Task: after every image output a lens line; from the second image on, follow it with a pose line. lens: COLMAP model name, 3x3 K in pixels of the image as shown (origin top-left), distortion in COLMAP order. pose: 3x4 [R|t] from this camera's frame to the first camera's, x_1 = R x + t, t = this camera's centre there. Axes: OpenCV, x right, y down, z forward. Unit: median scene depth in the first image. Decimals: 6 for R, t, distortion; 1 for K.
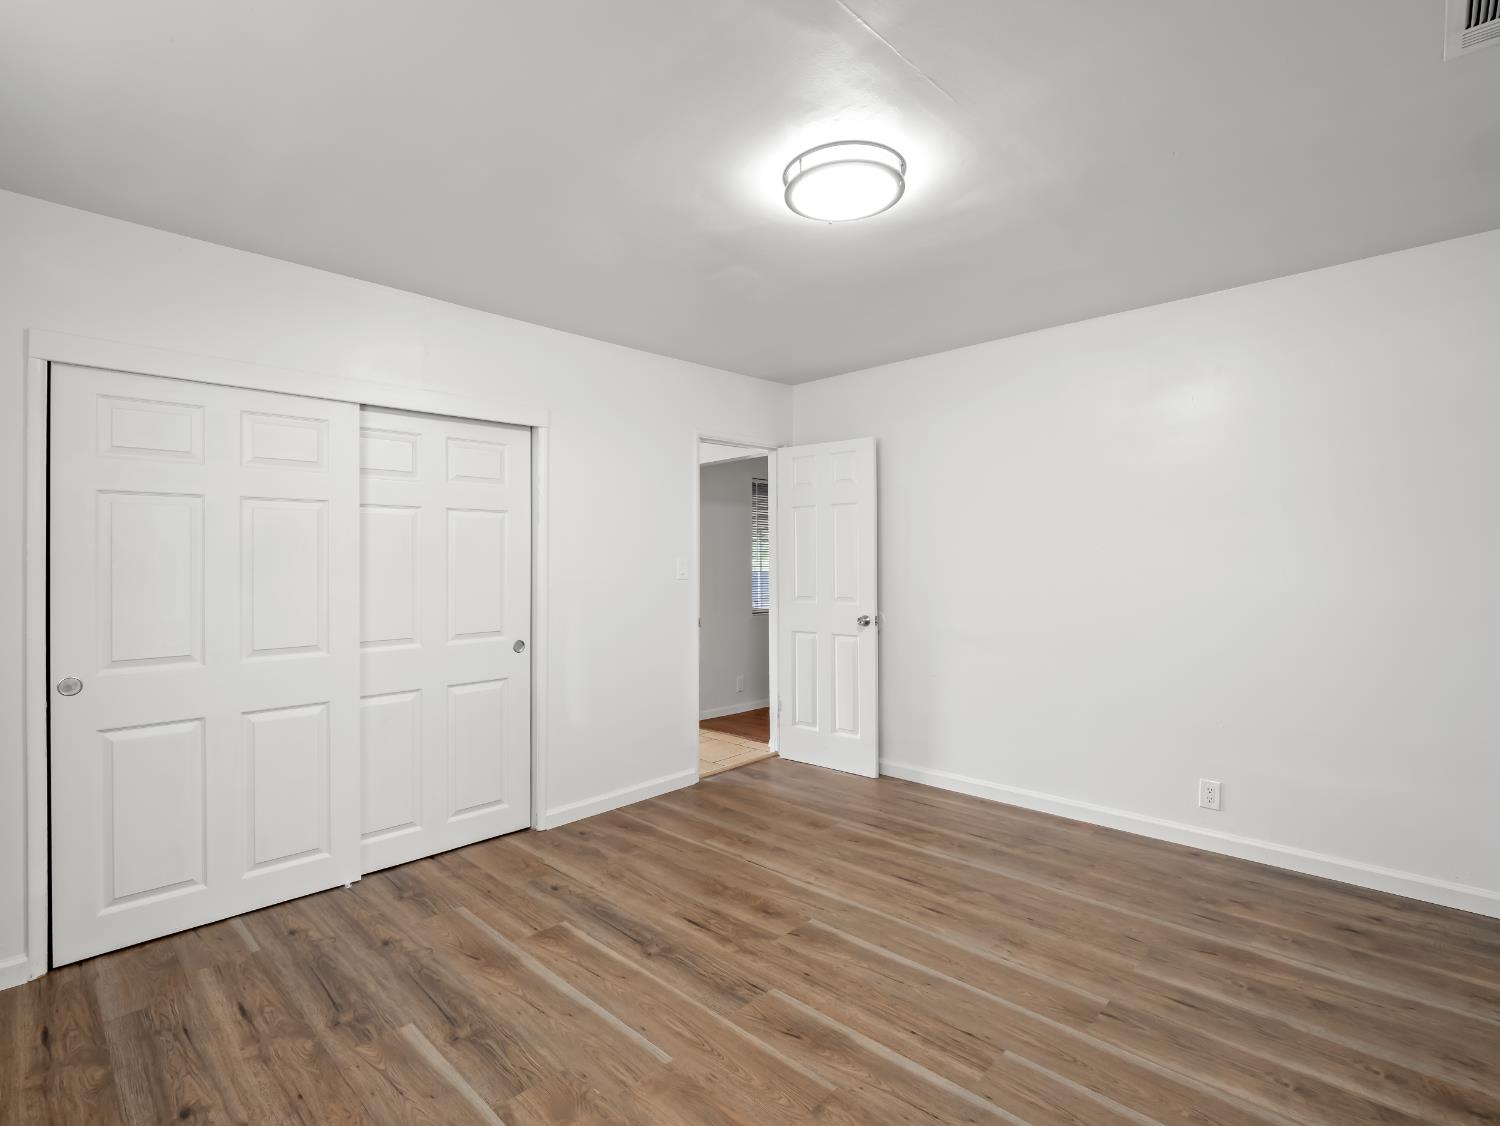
lens RADIAL K [[723.5, 0, 750.3], [0, 723.5, 561.1], [0, 0, 1]] dist [-0.015222, -0.000024]
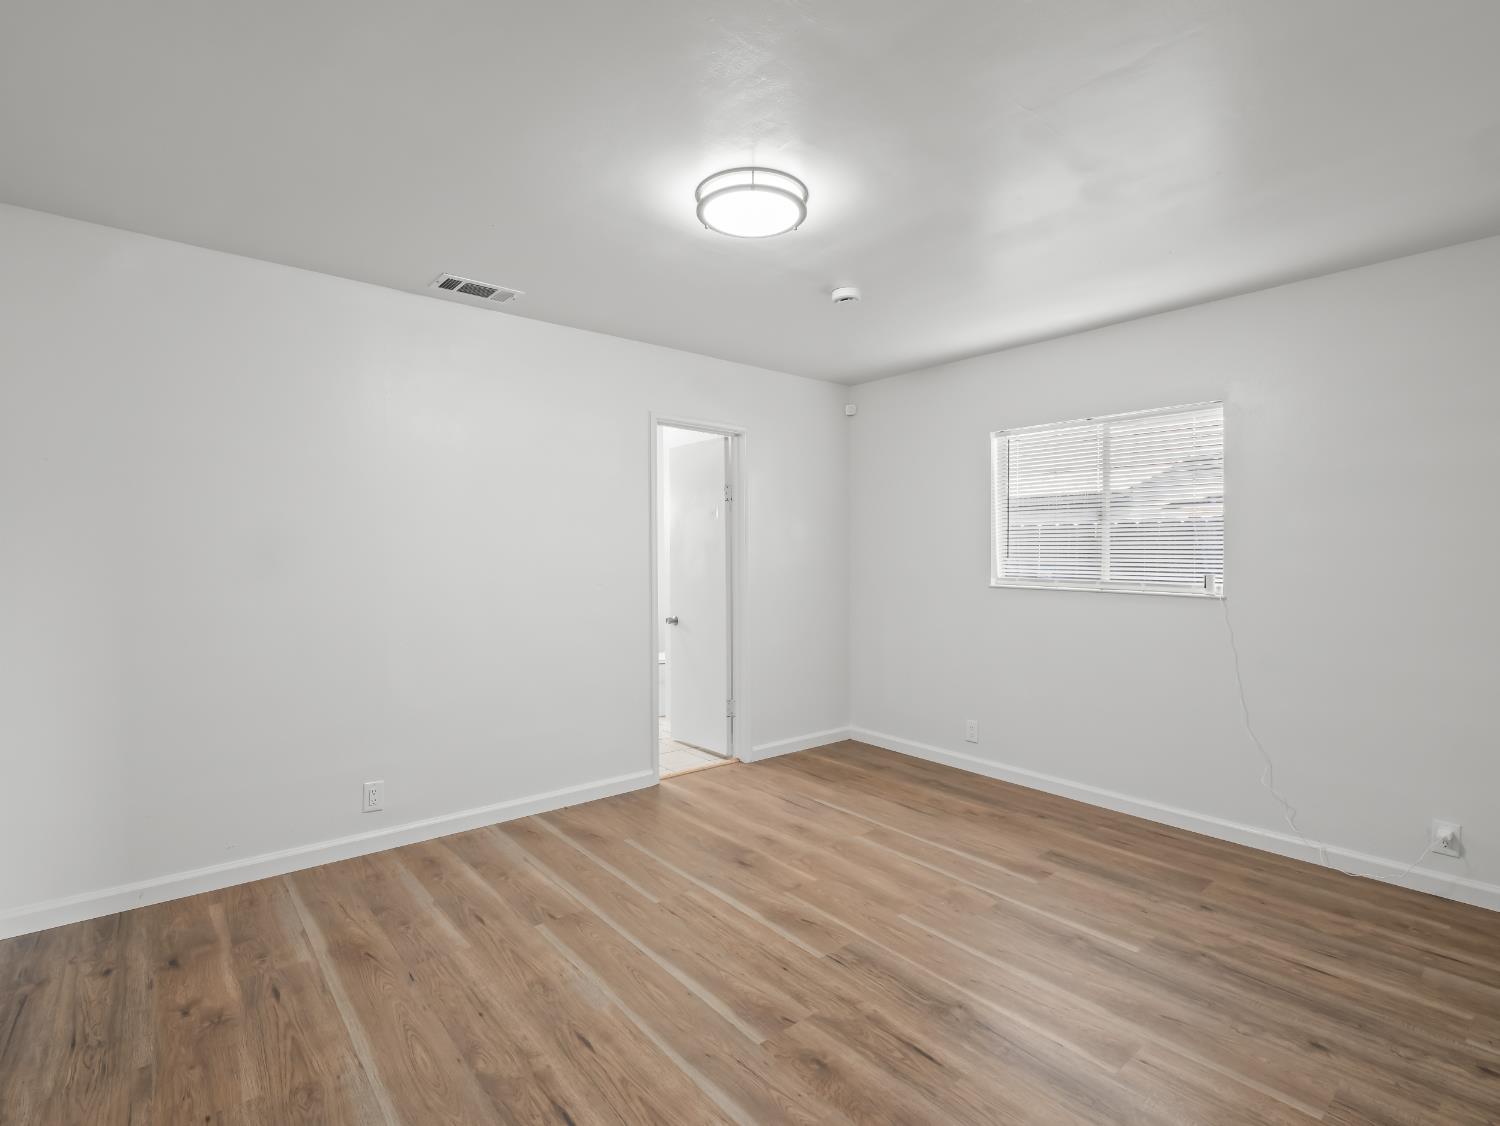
lens RADIAL K [[723.5, 0, 750.0], [0, 723.5, 560.1], [0, 0, 1]] dist [-0.015222, -0.000024]
pose [[-0.994004, 0.002127, 0.109328, 0.016212], [0.003045, 0.999962, 0.008223, 0.001841], [-0.109306, 0.008506, -0.993972, 1.944146]]
